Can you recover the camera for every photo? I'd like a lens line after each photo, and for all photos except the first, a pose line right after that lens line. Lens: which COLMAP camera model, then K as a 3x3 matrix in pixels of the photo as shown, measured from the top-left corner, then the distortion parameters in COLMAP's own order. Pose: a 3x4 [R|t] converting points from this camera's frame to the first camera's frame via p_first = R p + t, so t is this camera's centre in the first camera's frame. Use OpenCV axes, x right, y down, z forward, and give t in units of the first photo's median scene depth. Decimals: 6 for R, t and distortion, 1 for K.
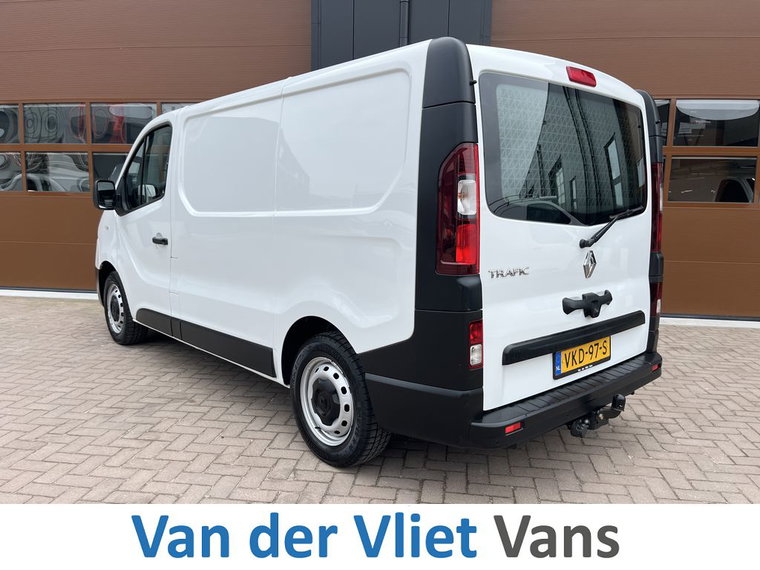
lens RADIAL K [[601.0, 0, 390.2], [0, 601.0, 293.2], [0, 0, 1]] dist [0.053346, -0.098283]
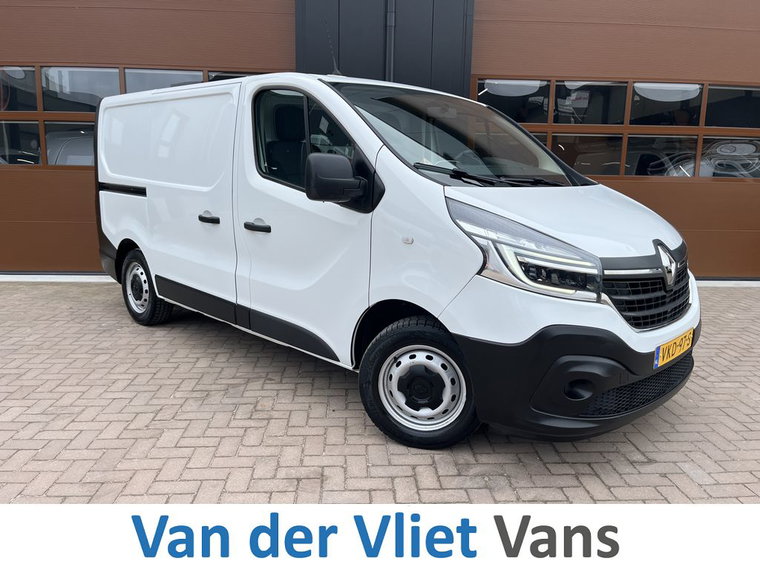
lens RADIAL K [[601.0, 0, 390.7], [0, 601.0, 291.8], [0, 0, 1]] dist [0.053346, -0.098283]
pose [[0.980116, -0.037733, 0.194807, -0.324801], [0.028138, 0.998262, 0.051786, -0.013679], [-0.196422, -0.045275, 0.979474, -0.019665]]
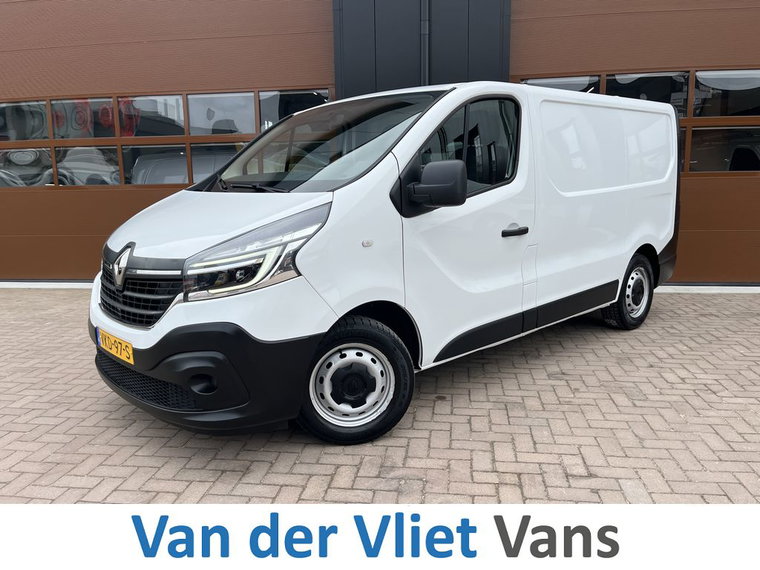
lens RADIAL K [[601.0, 0, 381.1], [0, 601.0, 291.9], [0, 0, 1]] dist [0.053346, -0.098283]
pose [[0.999259, -0.035603, -0.014632, -0.089231], [0.036005, 0.998953, 0.028217, 0.003986], [0.013612, -0.028723, 0.999495, -0.052080]]
